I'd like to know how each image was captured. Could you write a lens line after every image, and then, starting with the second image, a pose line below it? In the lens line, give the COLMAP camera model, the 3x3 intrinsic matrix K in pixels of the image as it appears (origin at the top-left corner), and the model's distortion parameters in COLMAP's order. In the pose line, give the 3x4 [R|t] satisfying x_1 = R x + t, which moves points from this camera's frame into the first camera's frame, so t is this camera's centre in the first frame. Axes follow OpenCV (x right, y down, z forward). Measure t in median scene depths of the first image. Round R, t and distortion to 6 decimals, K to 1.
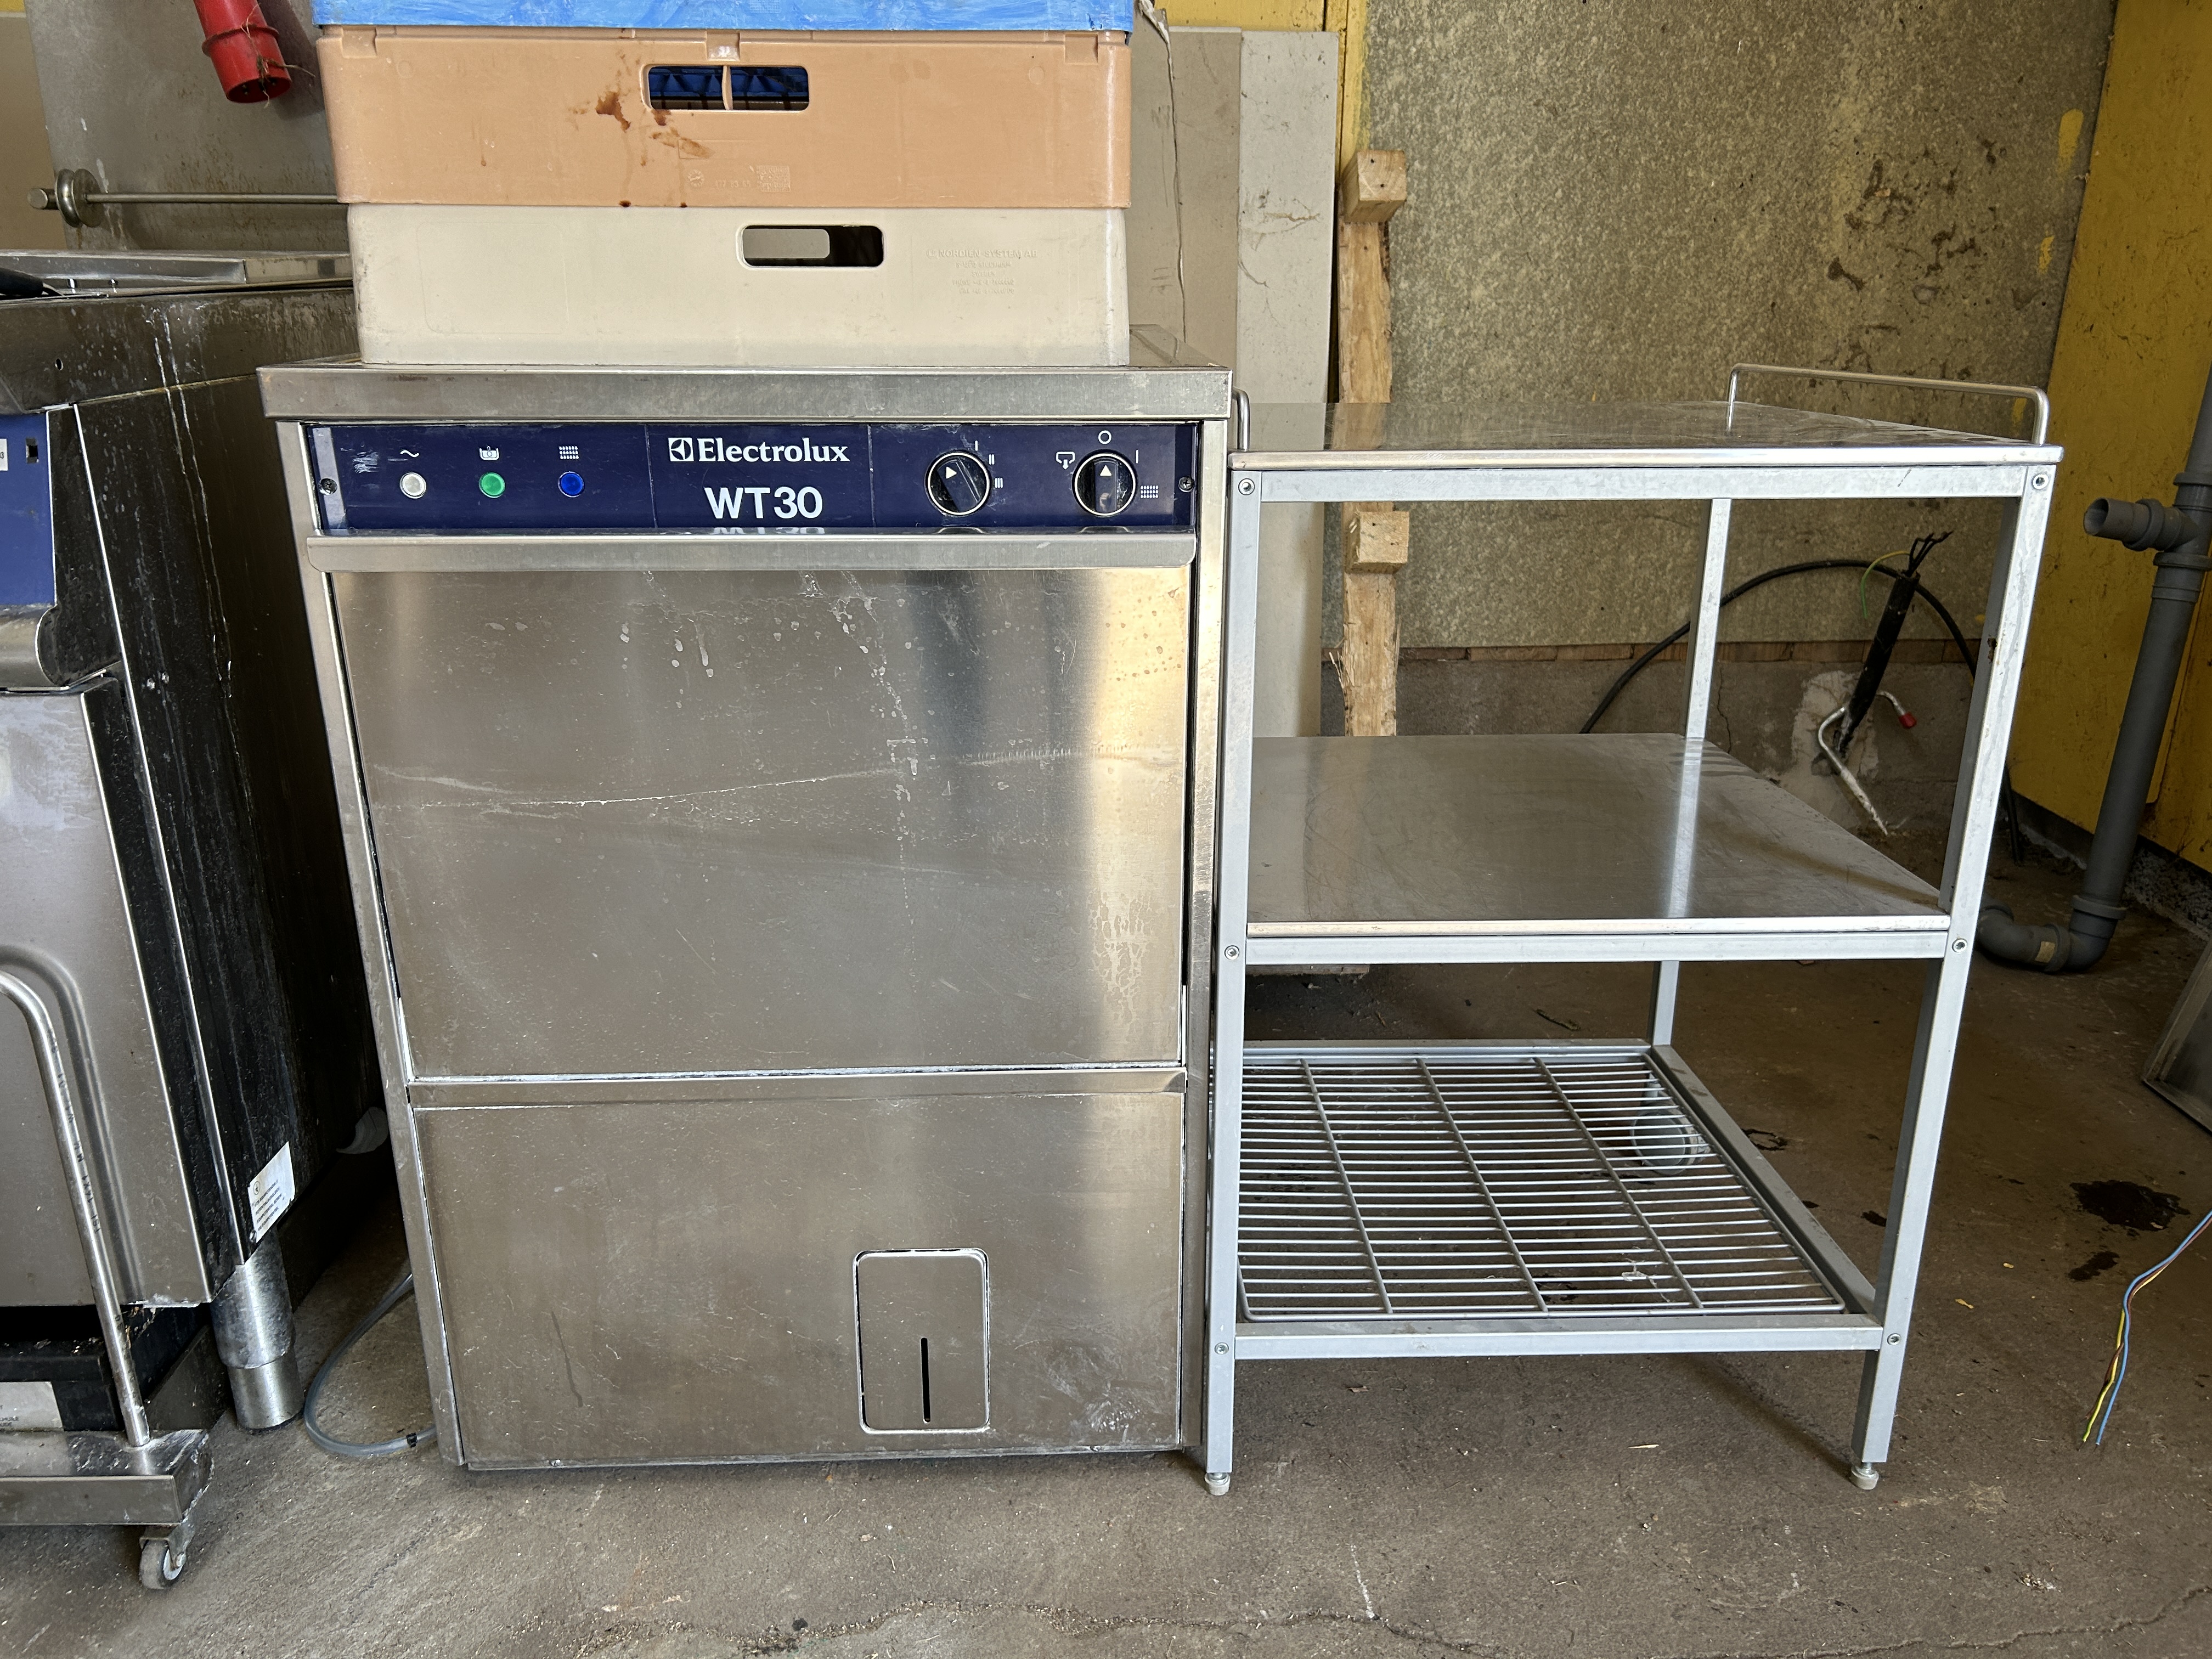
lens RADIAL K [[1646.4, 0, 1108.3], [0, 1646.4, 842.3], [0, 0, 1]] dist [0.045523, -0.035875]
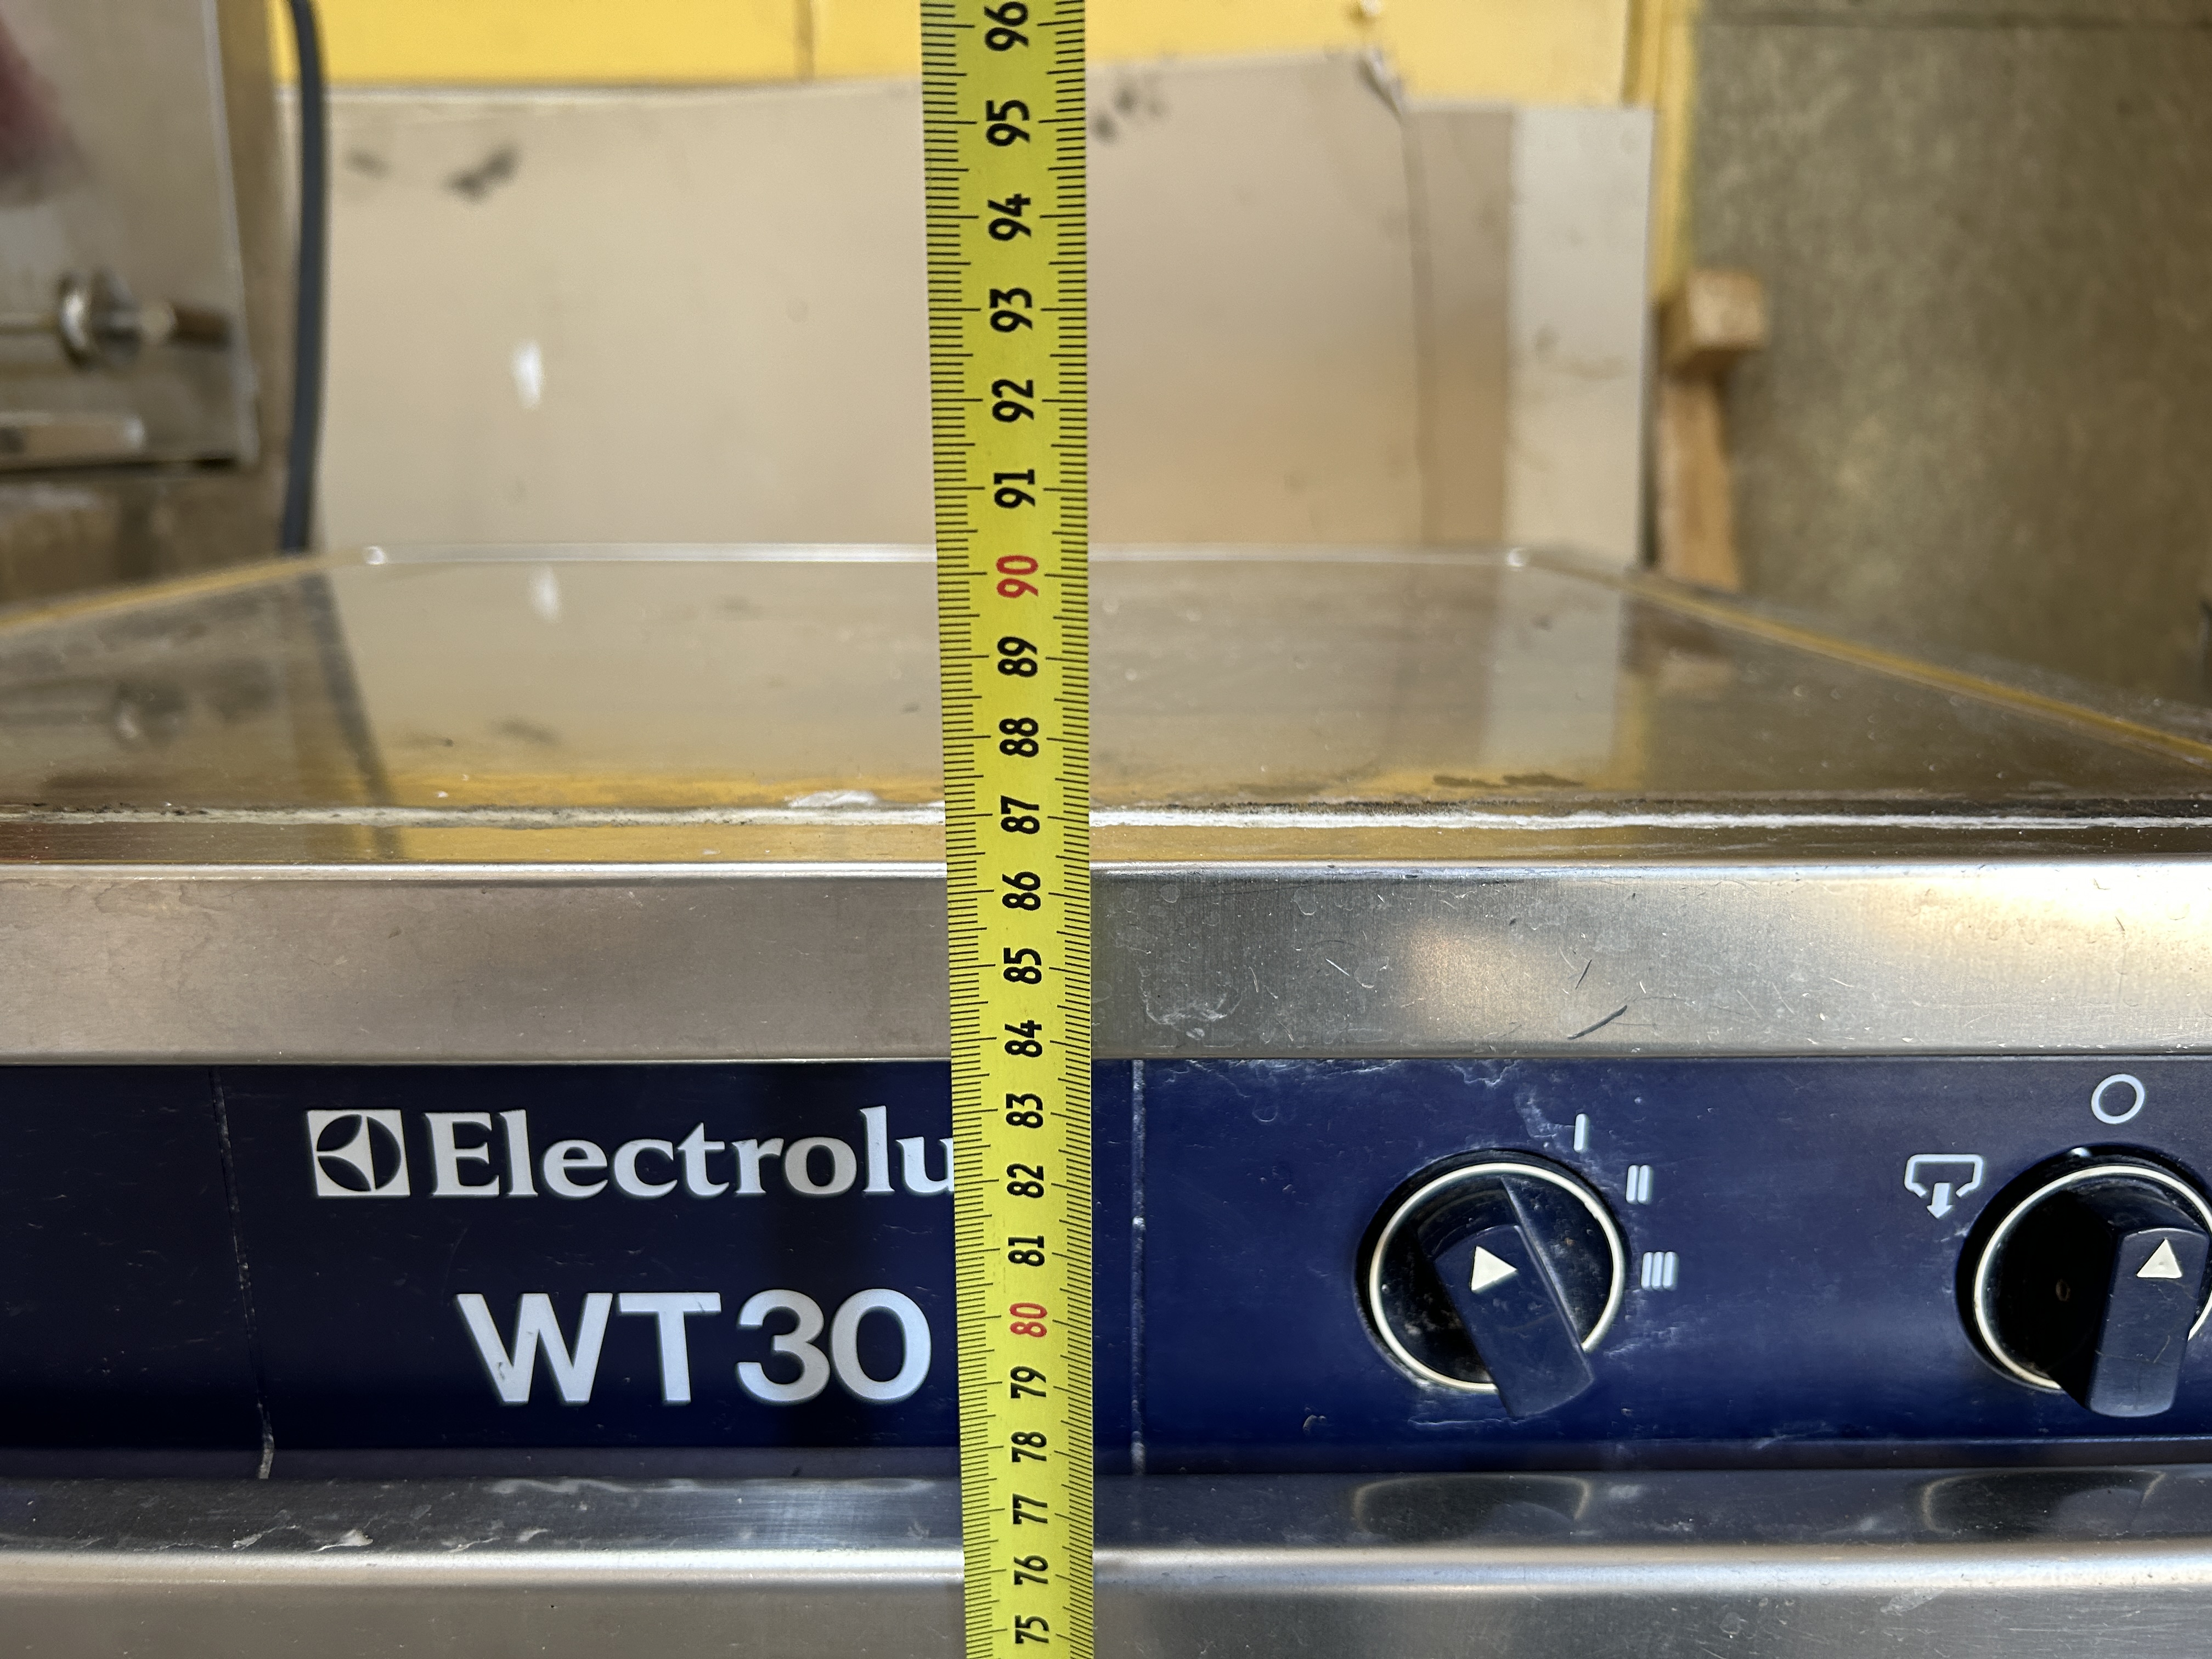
lens RADIAL K [[1646.4, 0, 1102.0], [0, 1646.4, 815.3], [0, 0, 1]] dist [0.045523, -0.035875]
pose [[0.999669, 0.004640, -0.025289, -0.104001], [-0.007523, 0.993321, -0.115135, -0.187022], [0.024586, 0.115287, 0.993028, 0.546932]]
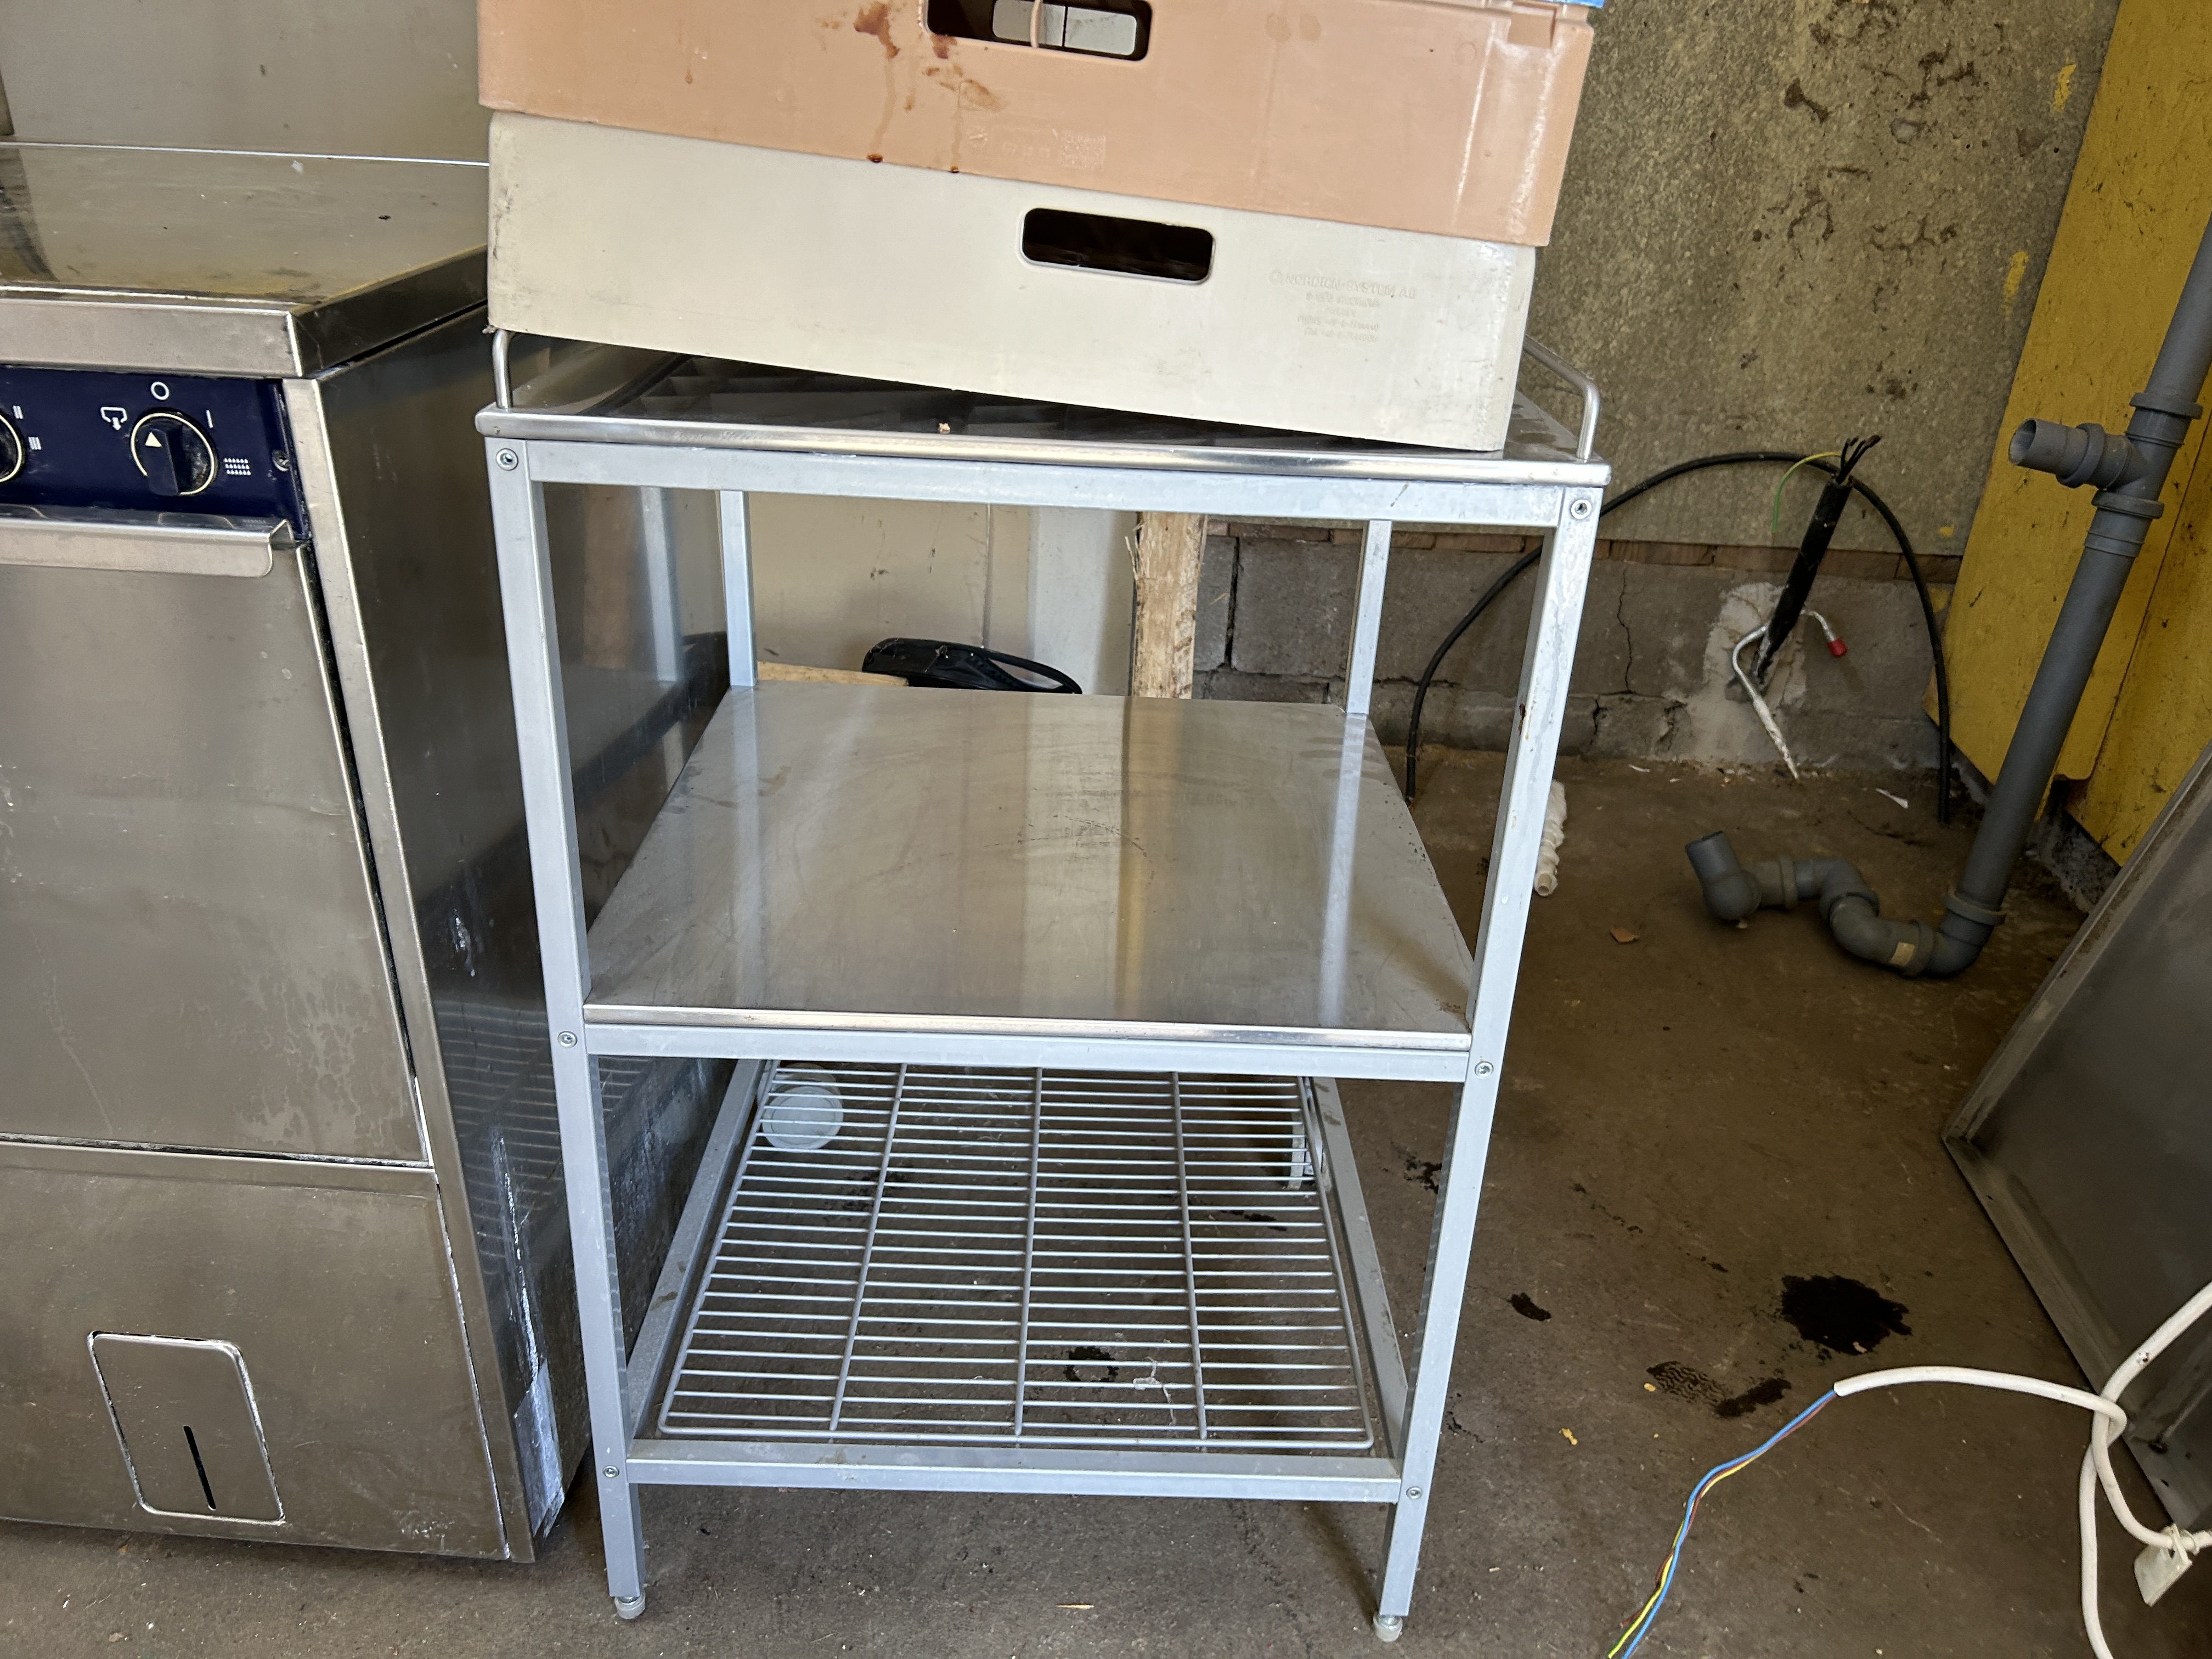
lens RADIAL K [[1646.4, 0, 1137.2], [0, 1646.4, 848.3], [0, 0, 1]] dist [0.045523, -0.035875]
pose [[0.994295, 0.081004, -0.069396, 0.357782], [-0.070181, 0.986754, 0.146257, -0.133989], [0.080324, -0.140552, 0.986810, 0.203763]]
